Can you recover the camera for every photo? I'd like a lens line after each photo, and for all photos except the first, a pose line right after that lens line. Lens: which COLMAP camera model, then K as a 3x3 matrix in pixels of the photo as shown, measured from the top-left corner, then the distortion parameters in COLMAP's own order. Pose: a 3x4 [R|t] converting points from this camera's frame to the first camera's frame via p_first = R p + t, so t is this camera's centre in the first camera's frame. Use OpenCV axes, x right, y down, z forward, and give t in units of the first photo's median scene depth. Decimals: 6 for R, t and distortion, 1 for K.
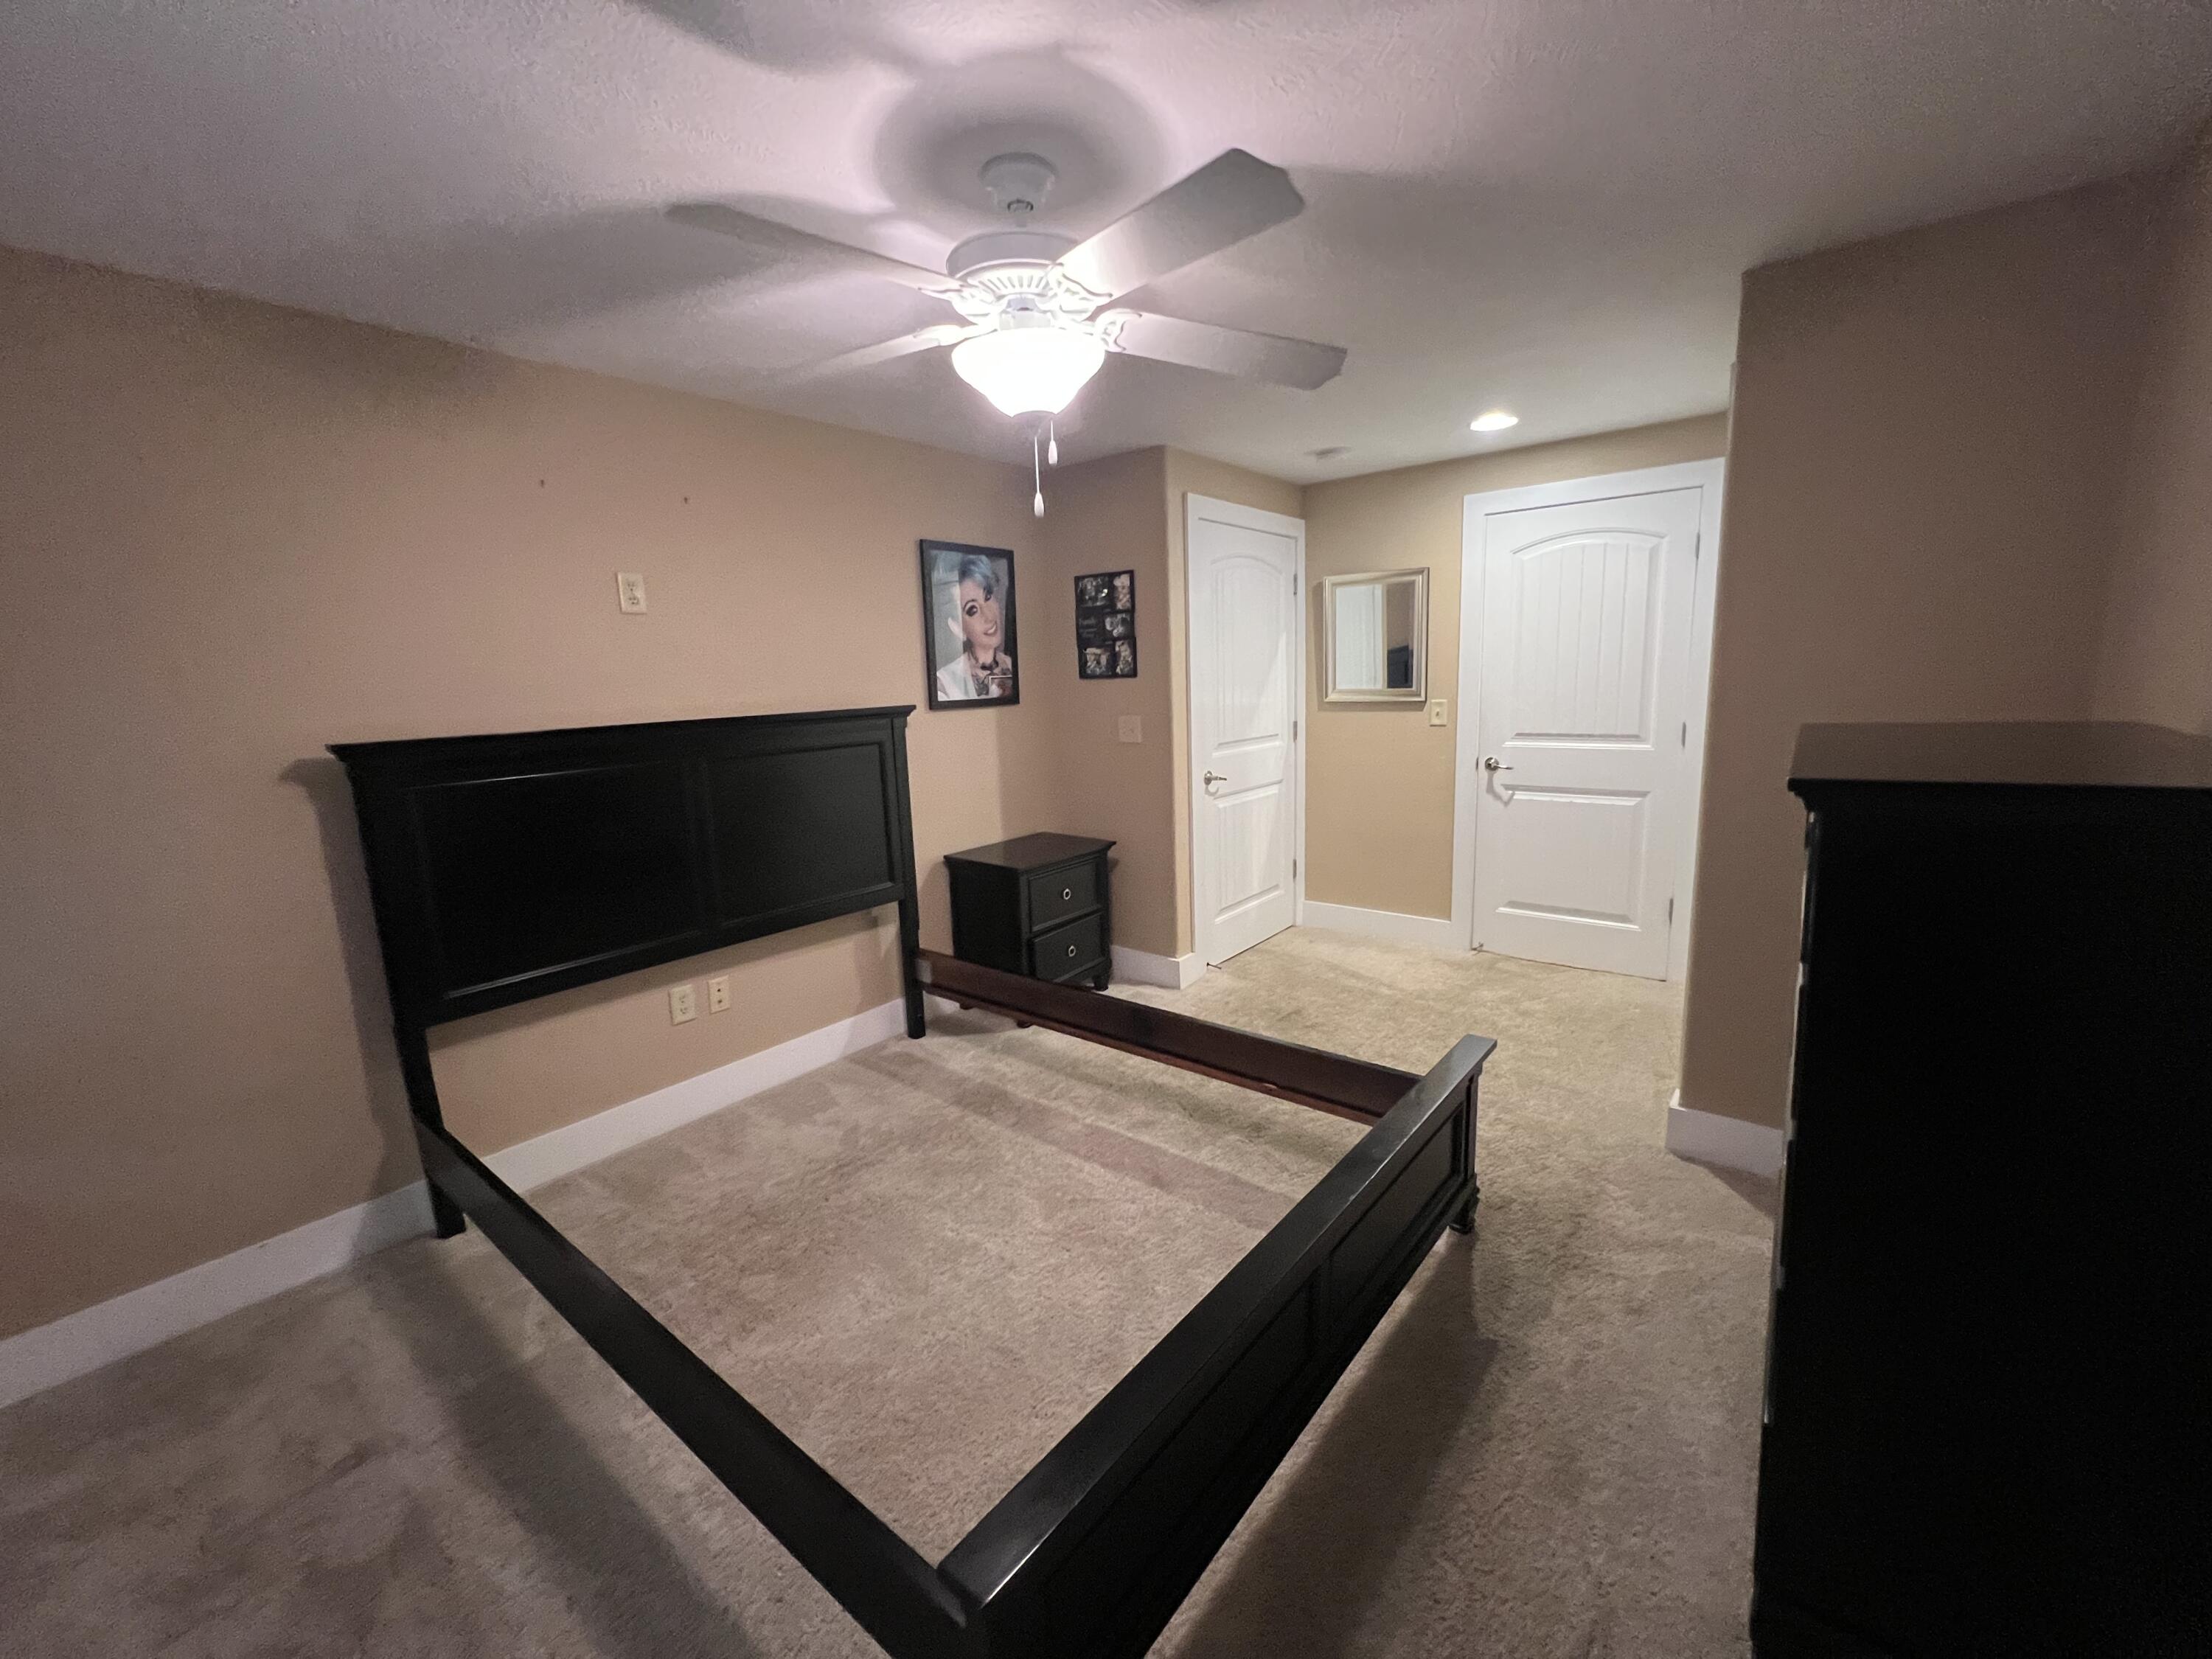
lens RADIAL K [[888.2, 0, 1112.9], [0, 888.2, 831.7], [0, 0, 1]] dist [-0.000899, 0.000502]
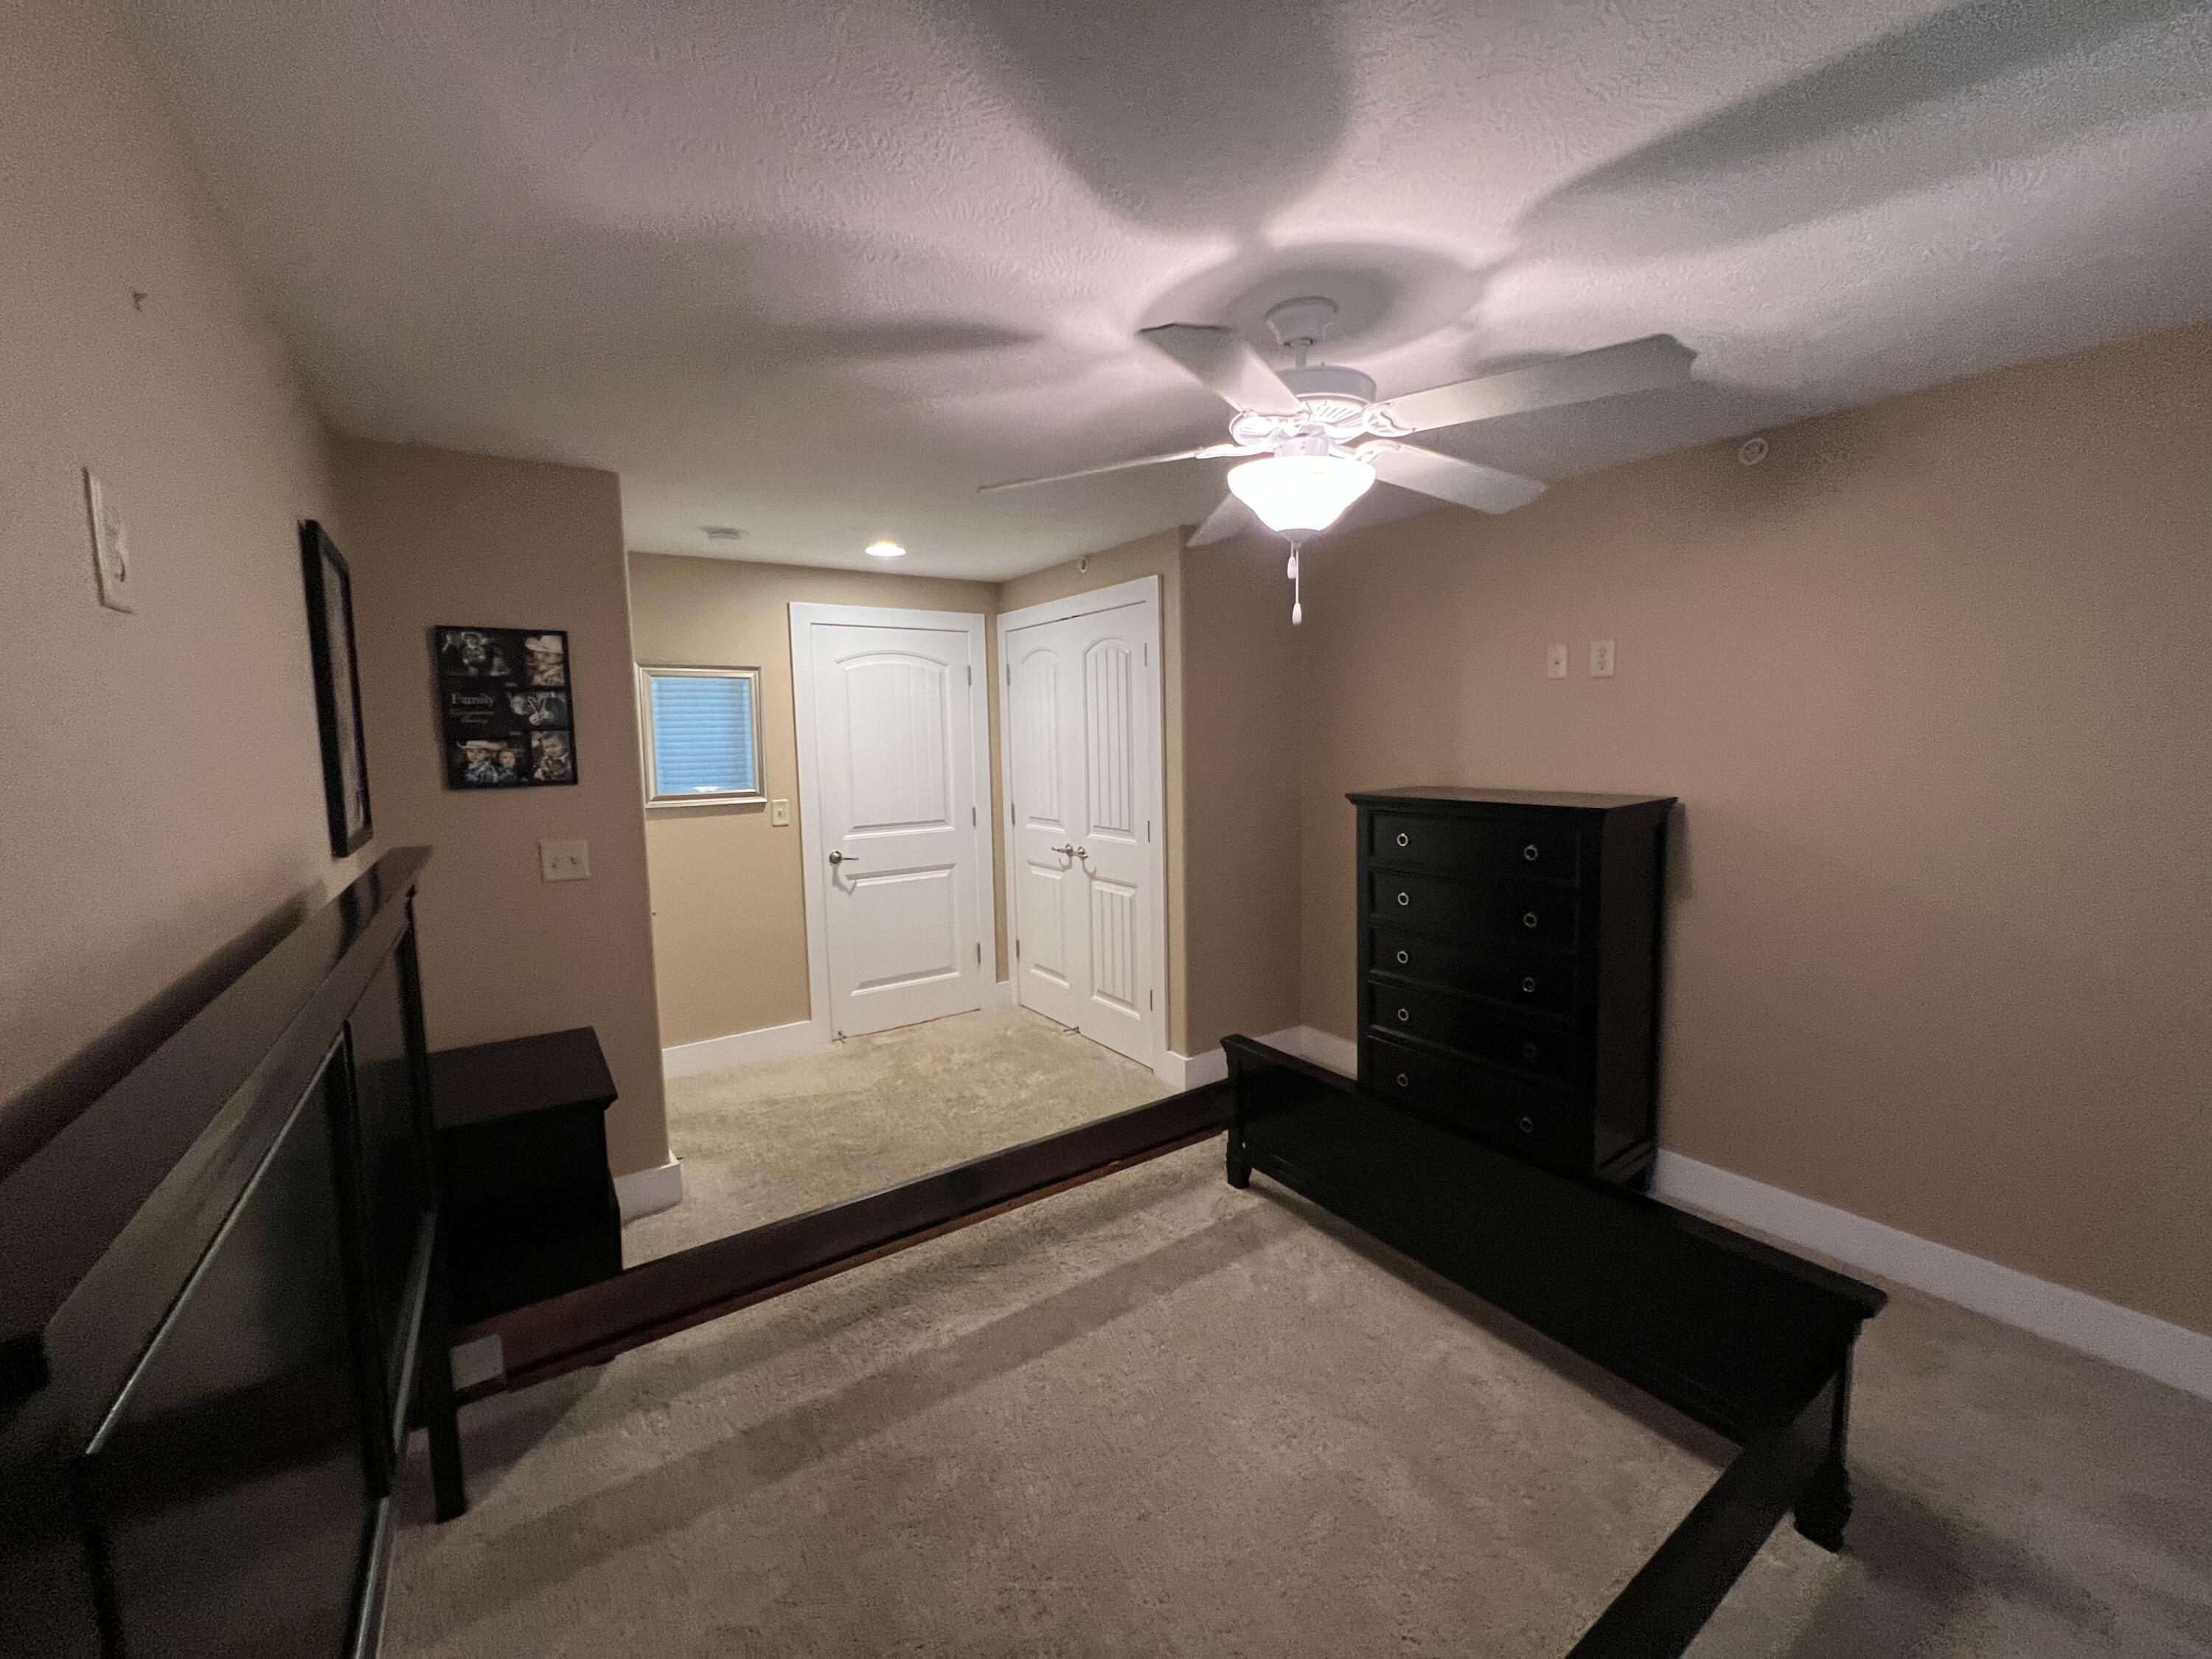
lens RADIAL K [[888.2, 0, 1112.6], [0, 888.2, 825.9], [0, 0, 1]] dist [-0.000899, 0.000502]
pose [[0.276988, -0.070684, 0.958270, -0.515036], [0.179733, 0.983500, 0.020593, -0.080467], [-0.943914, 0.166528, 0.285122, 0.410759]]
